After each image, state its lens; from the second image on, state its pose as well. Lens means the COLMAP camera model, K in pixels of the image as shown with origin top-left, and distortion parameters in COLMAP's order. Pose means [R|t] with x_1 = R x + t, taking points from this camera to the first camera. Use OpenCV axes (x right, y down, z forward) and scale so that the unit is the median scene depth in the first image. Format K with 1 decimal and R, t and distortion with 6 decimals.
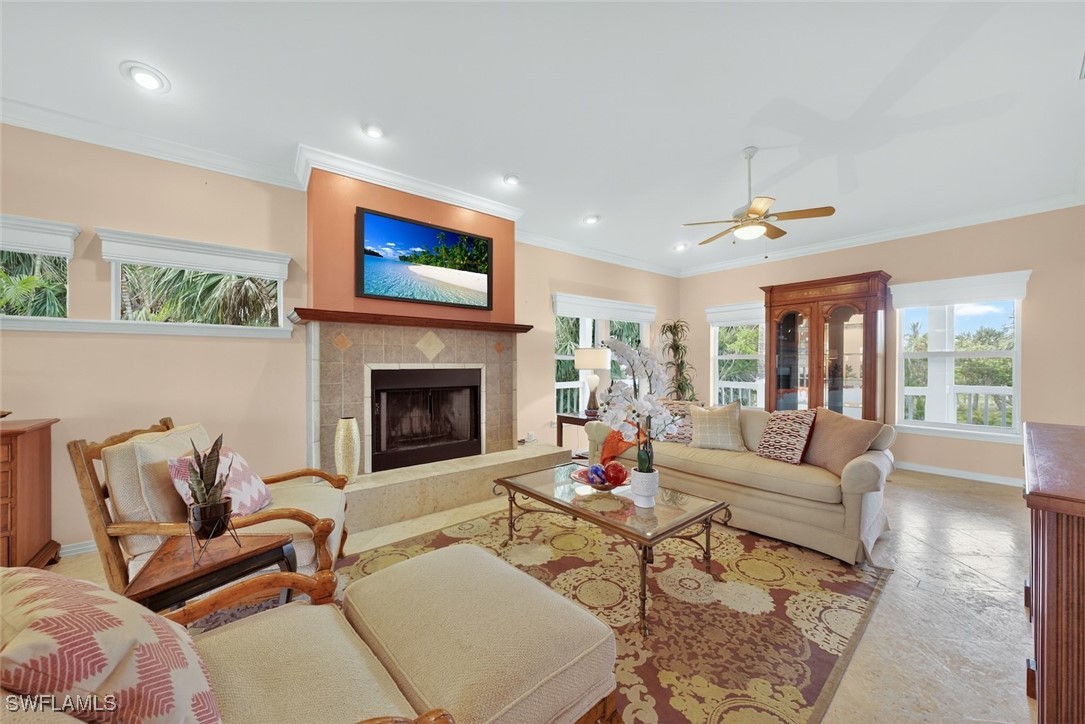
lens RADIAL K [[395.0, 0, 541.7], [0, 395.0, 365.4], [0, 0, 1]] dist [-0.001272, -0.000009]
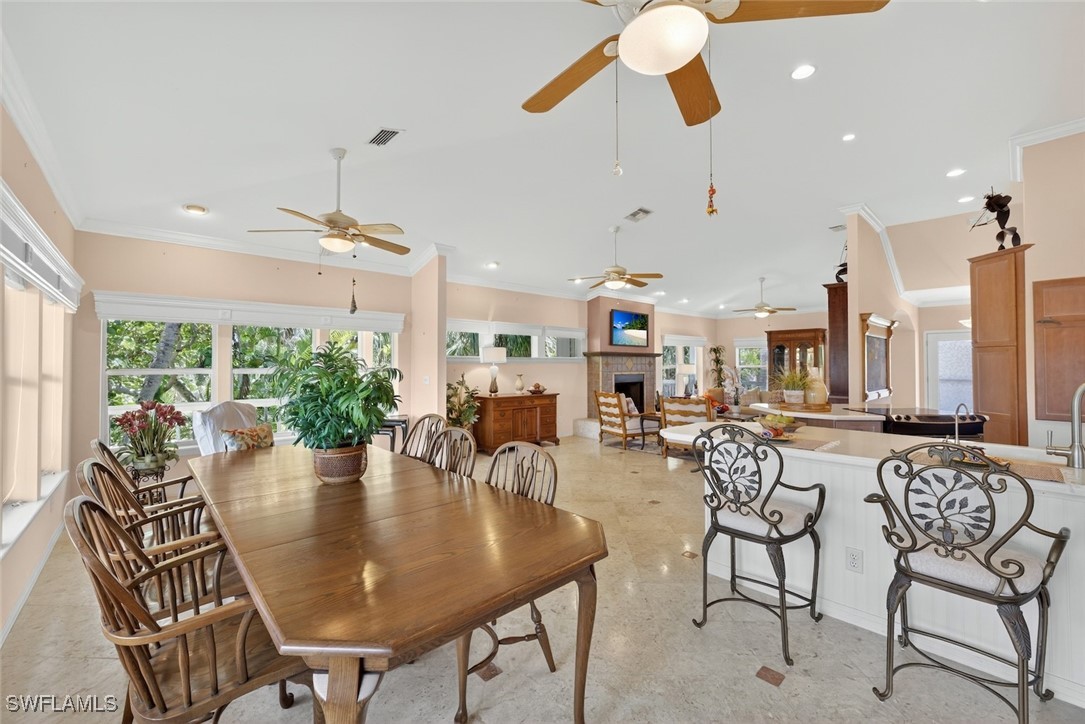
lens RADIAL K [[424.3, 0, 557.7], [0, 424.3, 362.5], [0, 0, 1]] dist [-0.000159, 0.000056]
pose [[0.996840, -0.003211, 0.079371, -0.891730], [0.004078, 0.999934, -0.010764, -0.035065], [-0.079331, 0.011053, 0.996787, -1.418569]]
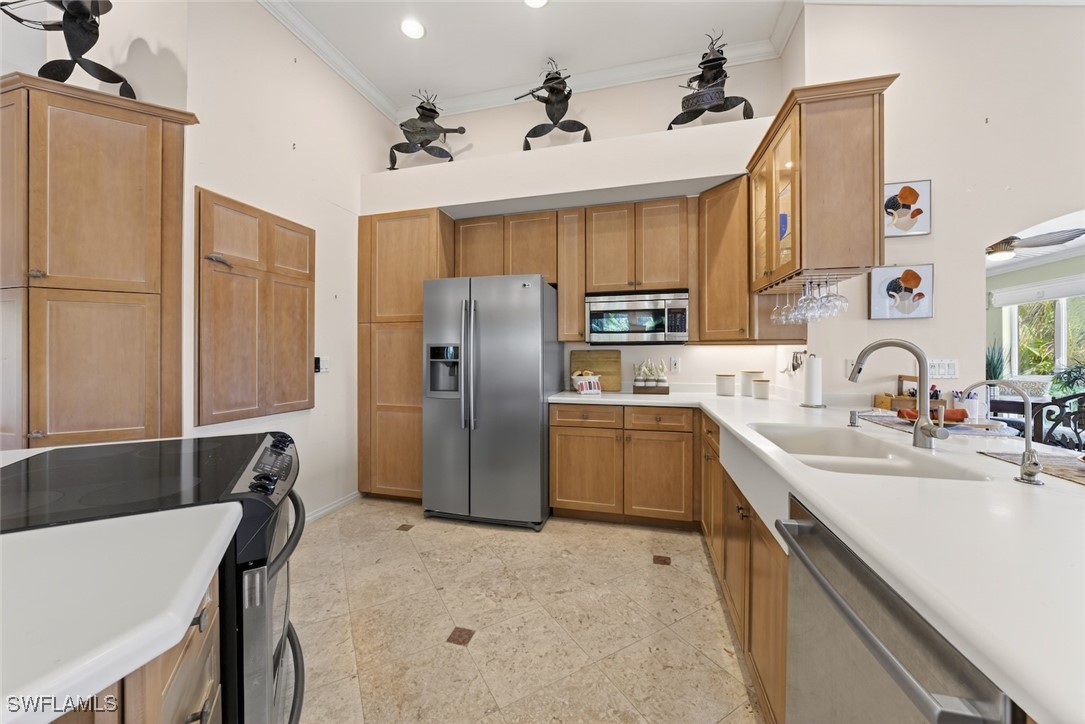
lens RADIAL K [[395.0, 0, 541.7], [0, 395.0, 365.4], [0, 0, 1]] dist [-0.001272, -0.000009]
pose [[-0.585550, -0.005700, 0.810617, -0.361497], [0.001009, 0.999969, 0.007761, 0.010009], [-0.810636, 0.005363, -0.585526, -0.513164]]
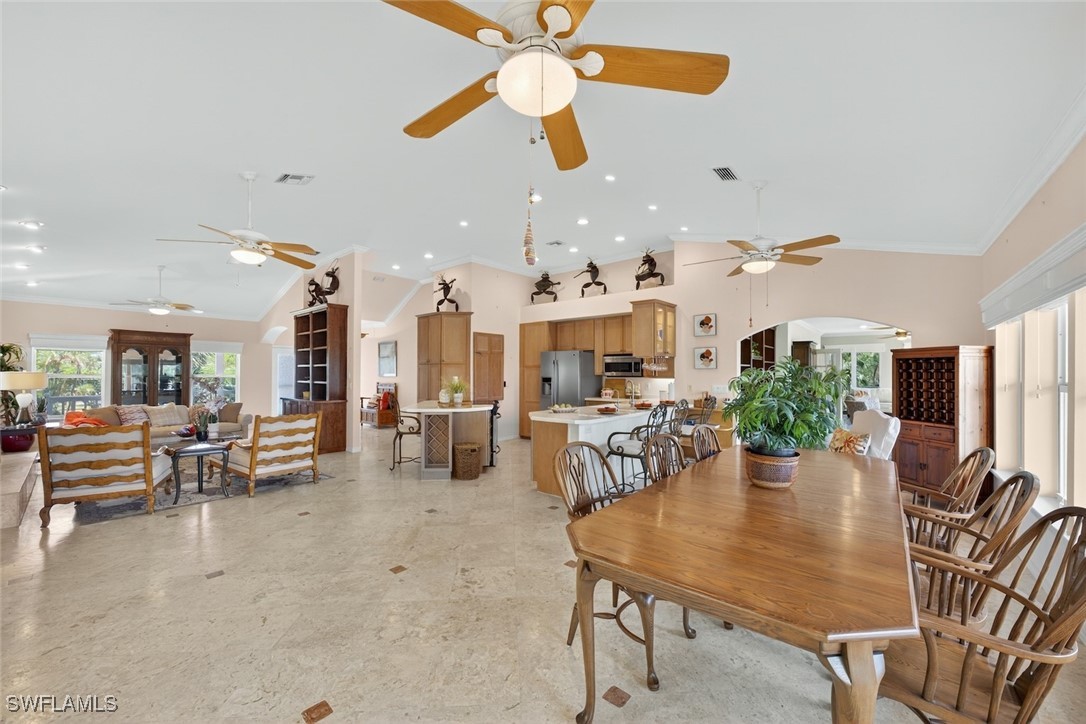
lens RADIAL K [[408.4, 0, 524.7], [0, 408.4, 375.1], [0, 0, 1]] dist [-0.001392, -0.000044]
pose [[-0.160779, 0.004646, 0.986979, -1.662375], [0.003033, 0.999987, -0.004213, -0.026765], [-0.986986, 0.002317, -0.160791, -0.361779]]
